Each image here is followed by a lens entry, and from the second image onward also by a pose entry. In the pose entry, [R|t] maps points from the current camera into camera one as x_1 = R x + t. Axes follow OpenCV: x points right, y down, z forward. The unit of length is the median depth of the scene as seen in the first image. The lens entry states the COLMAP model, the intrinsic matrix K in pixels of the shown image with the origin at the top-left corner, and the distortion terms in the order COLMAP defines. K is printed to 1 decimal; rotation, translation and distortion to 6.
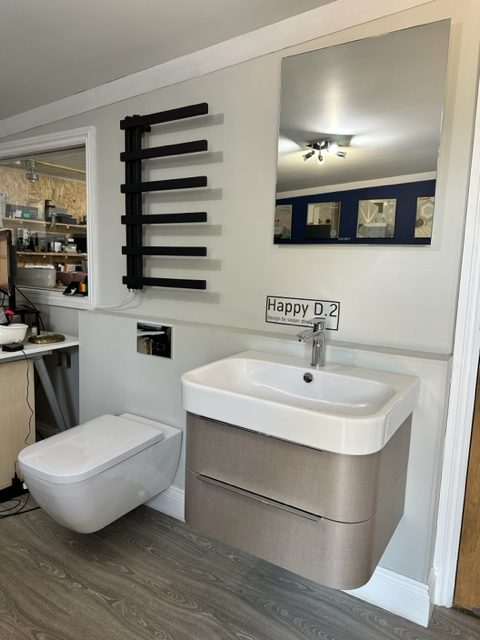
lens RADIAL K [[451.0, 0, 237.1], [0, 451.0, 319.3], [0, 0, 1]] dist [0.042793, -0.048875]
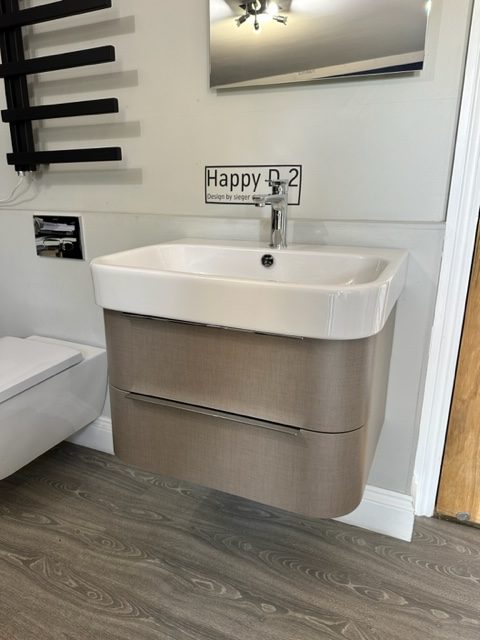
lens RADIAL K [[451.0, 0, 236.1], [0, 451.0, 327.8], [0, 0, 1]] dist [0.042793, -0.048875]
pose [[0.988300, -0.063979, 0.138457, -0.005435], [0.041449, 0.986266, 0.159880, 0.104116], [-0.146785, -0.152270, 0.977378, 0.224310]]
